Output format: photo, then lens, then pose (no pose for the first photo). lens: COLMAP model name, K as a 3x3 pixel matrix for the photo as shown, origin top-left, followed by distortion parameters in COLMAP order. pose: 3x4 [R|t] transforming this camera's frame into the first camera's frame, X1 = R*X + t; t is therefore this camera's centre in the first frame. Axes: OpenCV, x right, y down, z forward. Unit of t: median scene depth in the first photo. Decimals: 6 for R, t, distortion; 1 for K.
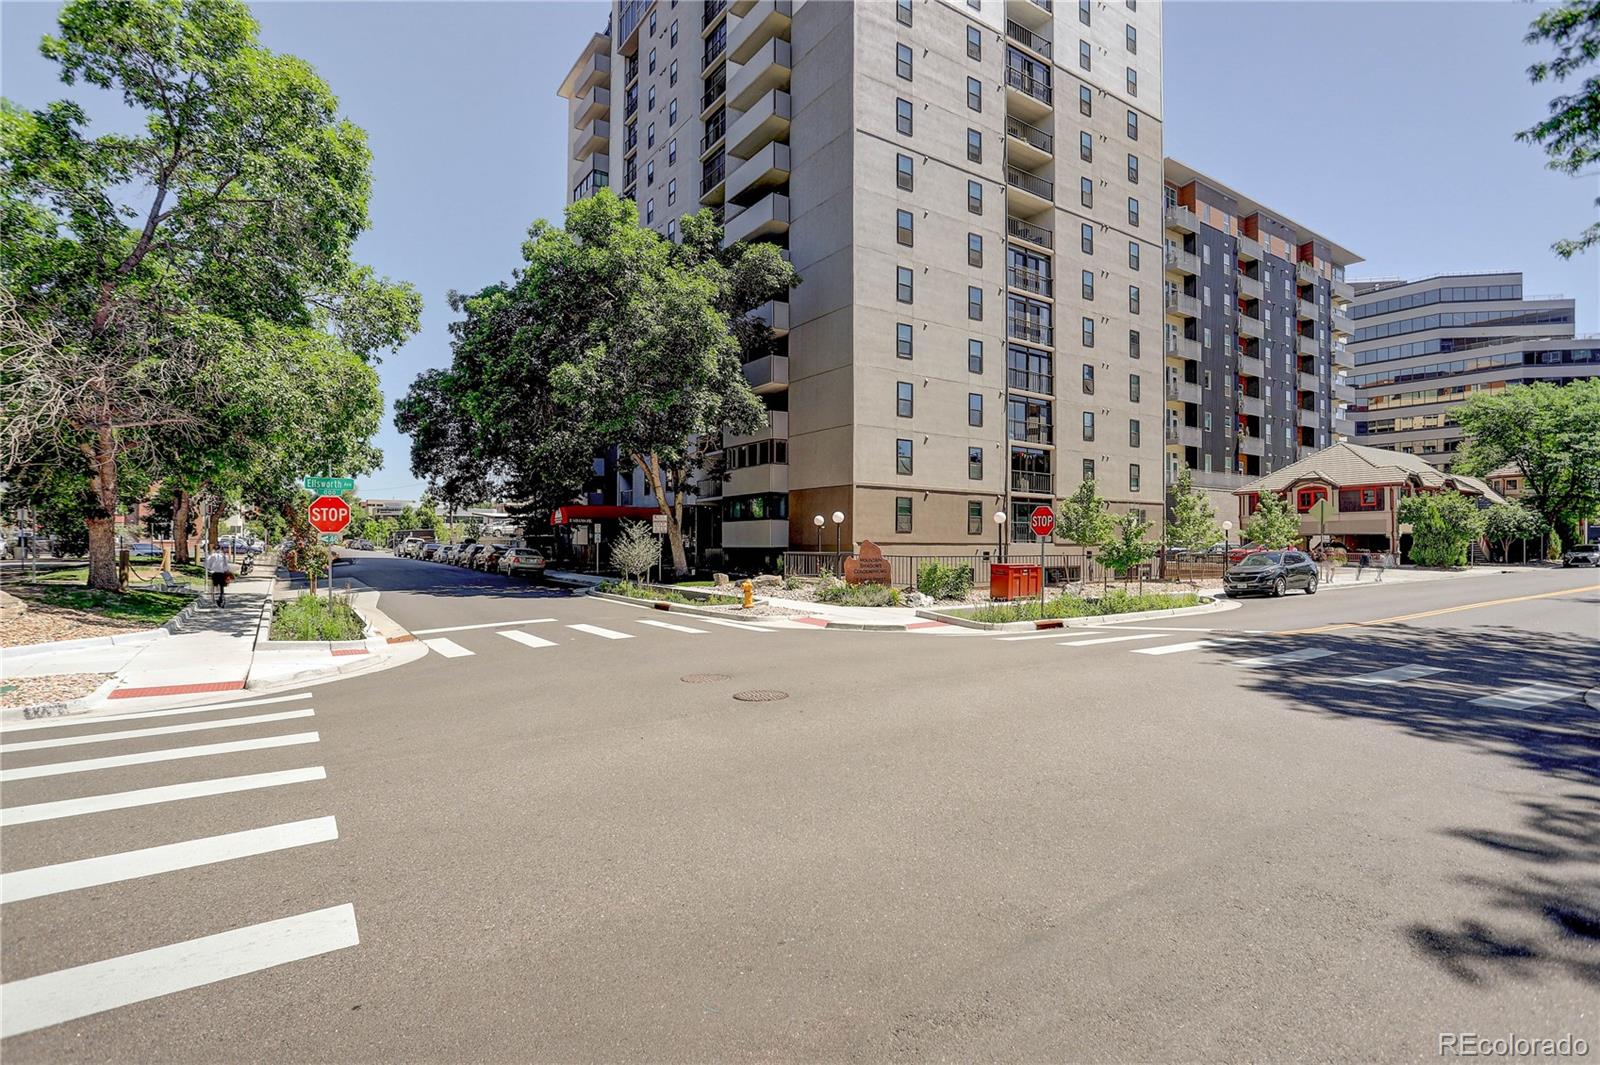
lens RADIAL K [[777.4, 0, 802.2], [0, 777.4, 541.5], [0, 0, 1]] dist [-0.044372, 0.005344]
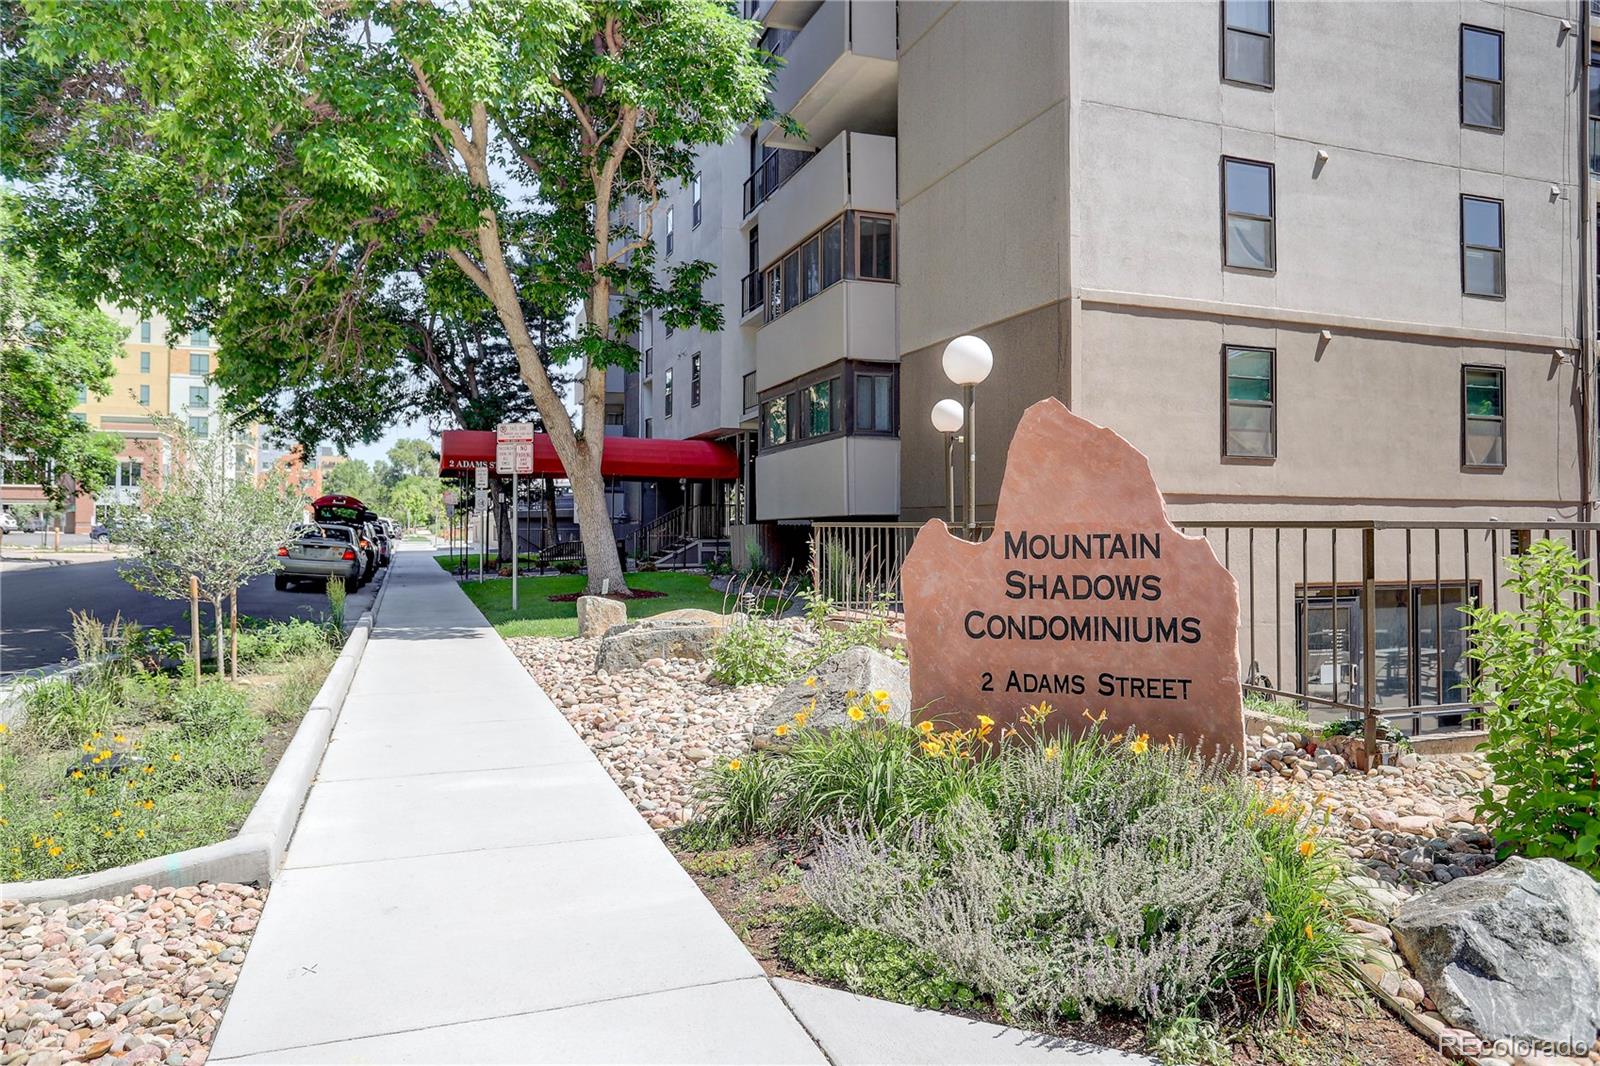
lens RADIAL K [[1060.1, 0, 800.6], [0, 1060.1, 517.0], [0, 0, 1]] dist [-0.010398, 0.001522]
pose [[0.971428, -0.003474, -0.237310, 0.057435], [0.001409, 0.999960, -0.008868, 0.013811], [0.237332, 0.008280, 0.971393, 0.545214]]
